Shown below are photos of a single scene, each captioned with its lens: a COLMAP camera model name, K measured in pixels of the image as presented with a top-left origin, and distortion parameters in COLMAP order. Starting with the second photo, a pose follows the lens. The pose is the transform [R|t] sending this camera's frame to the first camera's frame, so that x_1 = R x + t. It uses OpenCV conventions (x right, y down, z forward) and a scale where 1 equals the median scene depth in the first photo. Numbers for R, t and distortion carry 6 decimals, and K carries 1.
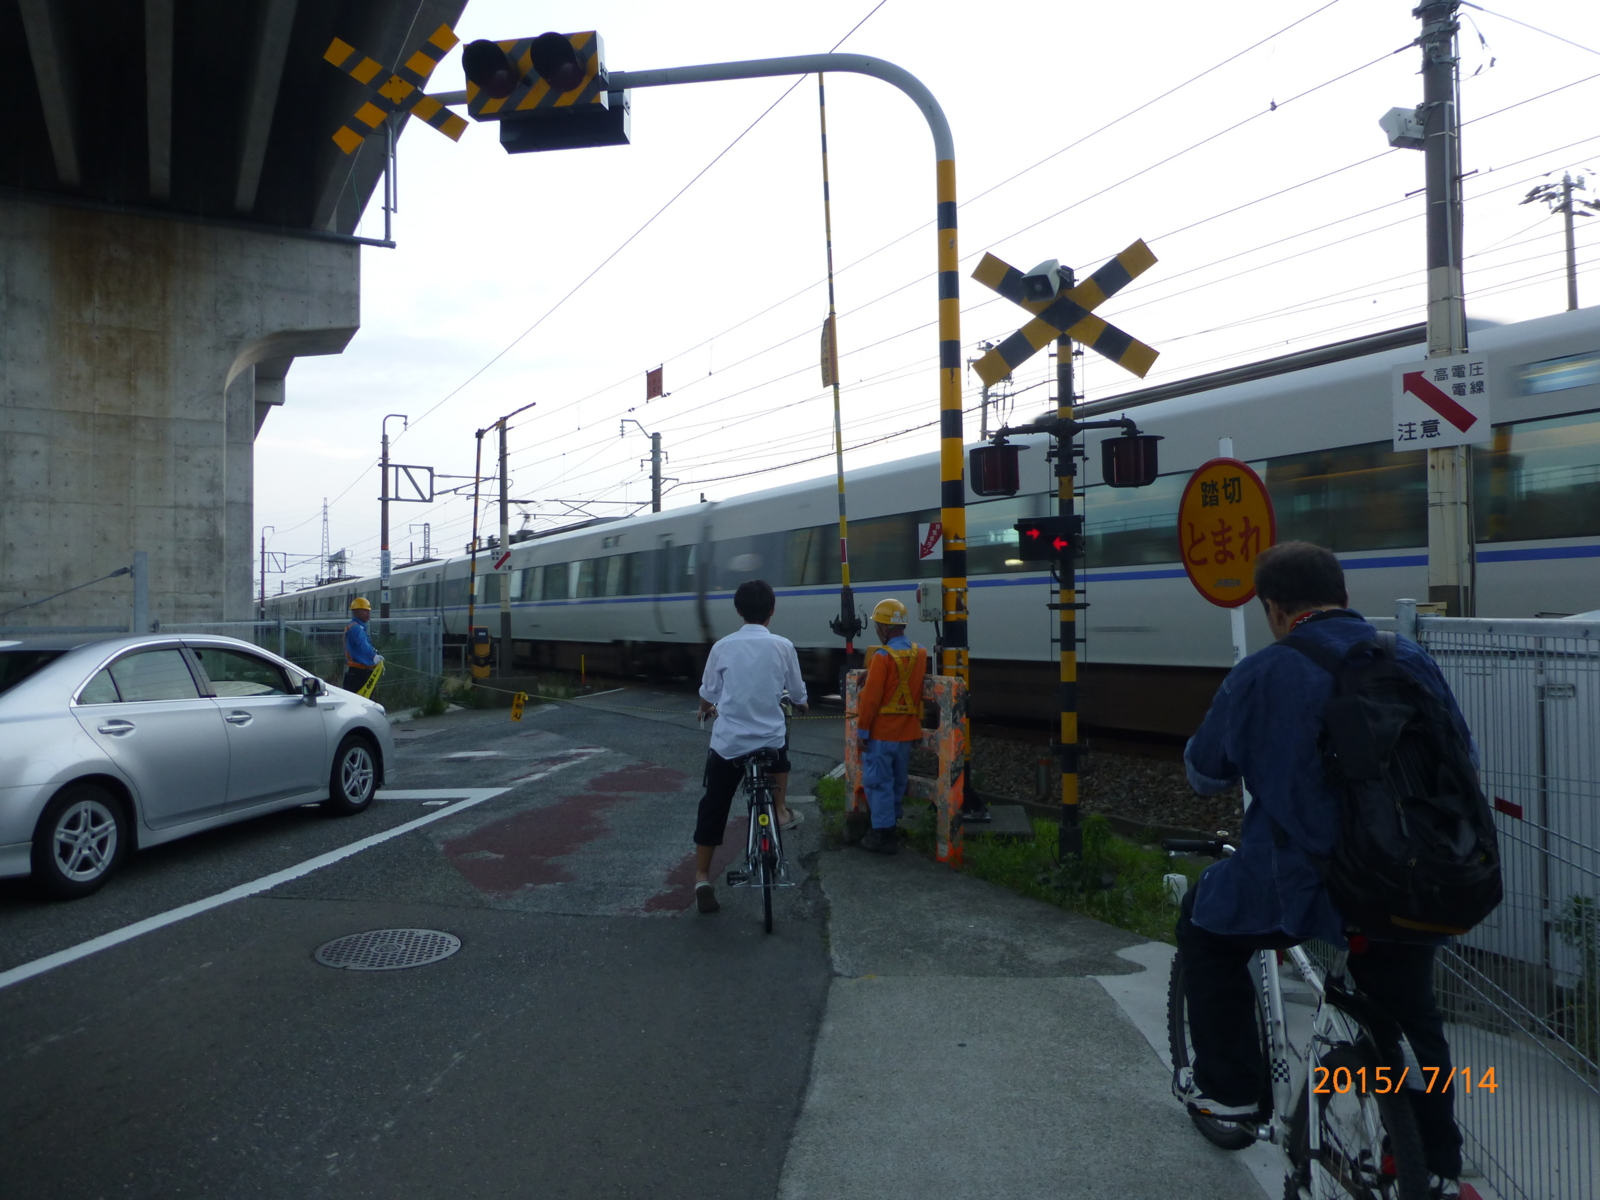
lens RADIAL K [[1114.5, 0, 804.3], [0, 1114.5, 618.7], [0, 0, 1]] dist [-0.036086, -0.004373]
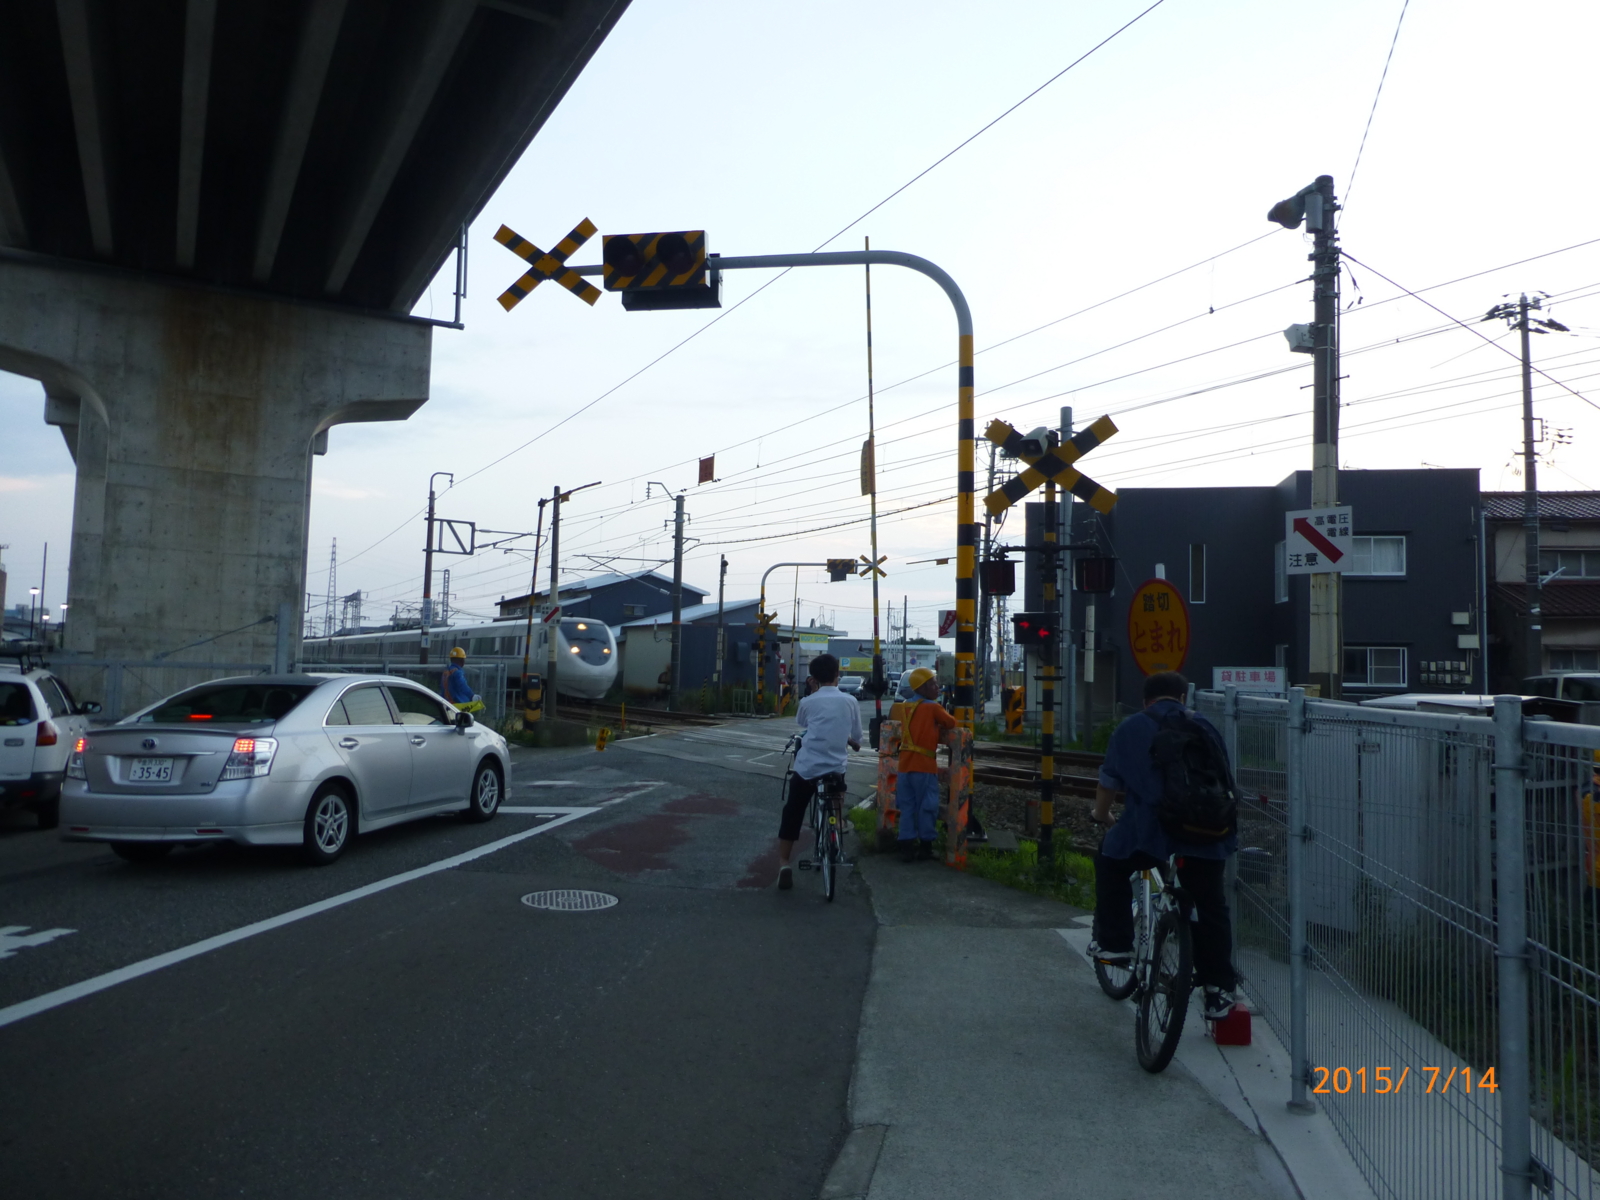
lens RADIAL K [[1104.5, 0, 797.3], [0, 1104.5, 615.6], [0, 0, 1]] dist [-0.038830, -0.021340]
pose [[0.999378, 0.033722, -0.010356, -0.048232], [-0.034227, 0.997997, -0.053203, -0.004580], [0.008541, 0.053524, 0.998530, -0.289698]]
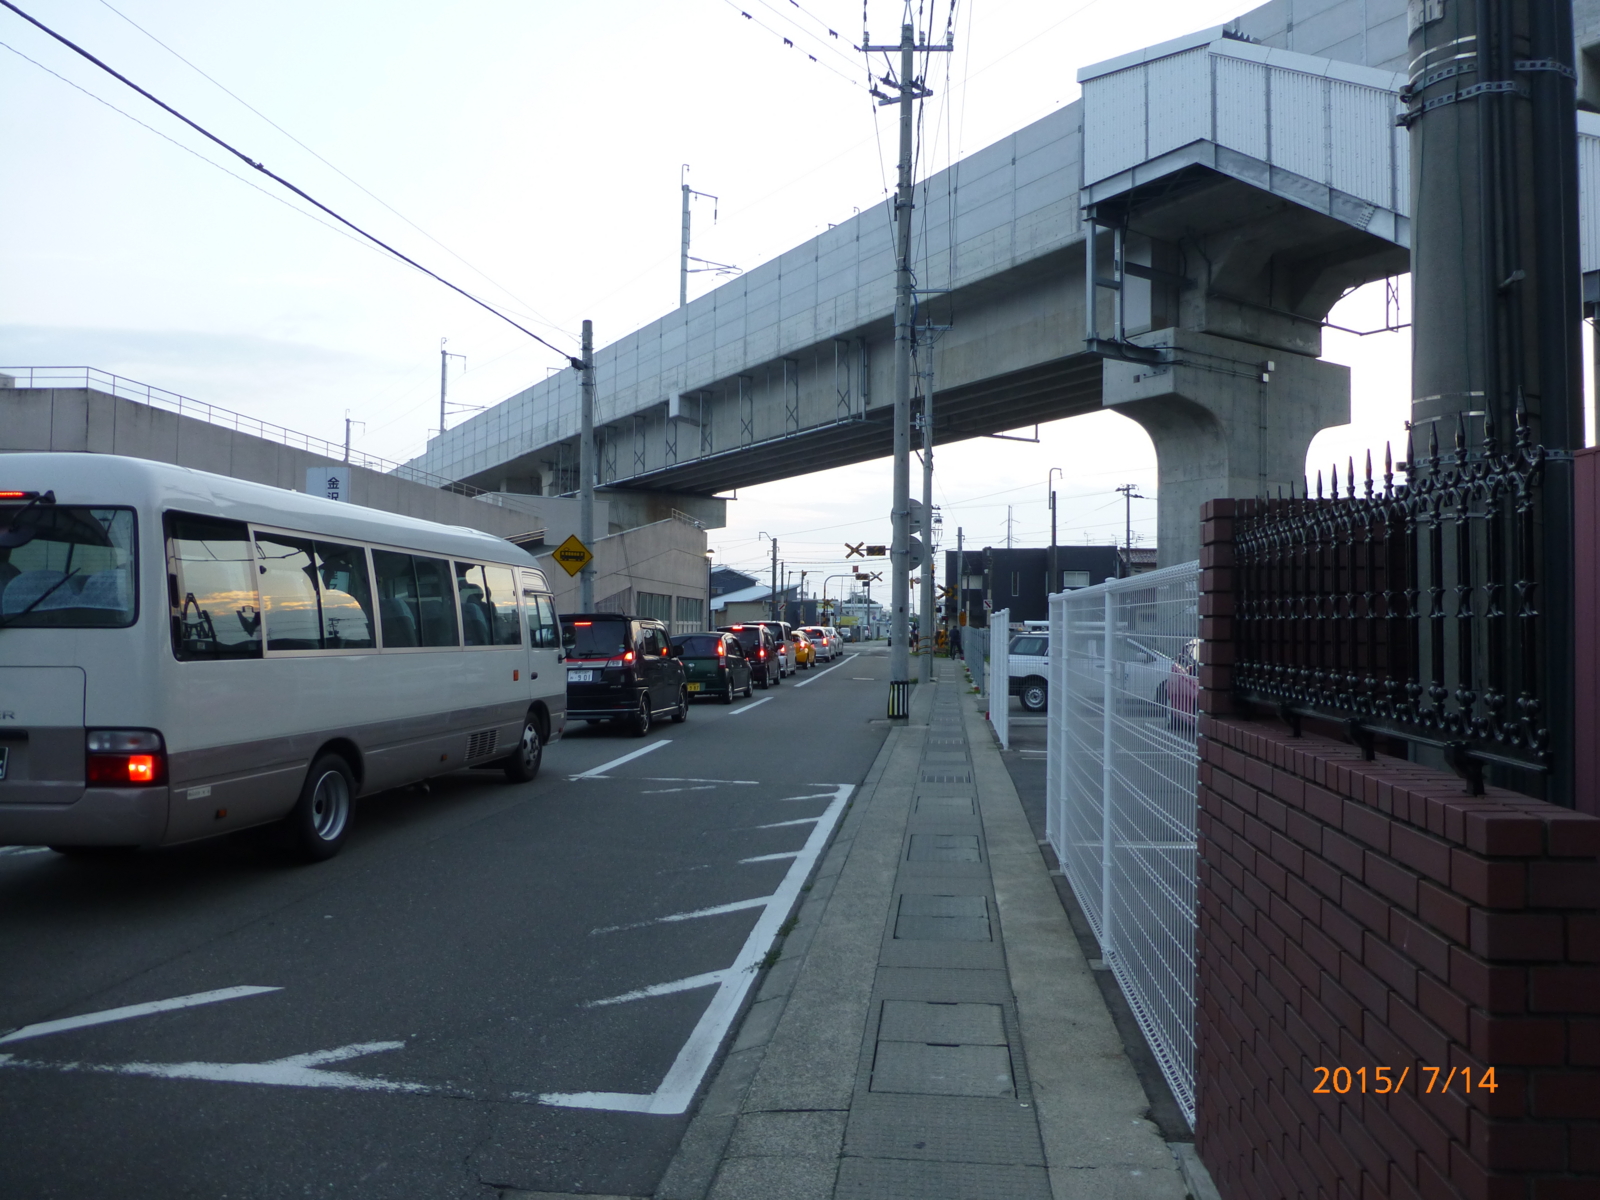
lens RADIAL K [[1114.5, 0, 804.3], [0, 1114.5, 618.7], [0, 0, 1]] dist [-0.036086, -0.004373]
pose [[0.998168, 0.016342, 0.058251, -1.338042], [-0.015668, 0.999805, -0.012004, 0.055267], [-0.058436, 0.011069, 0.998230, -7.361682]]
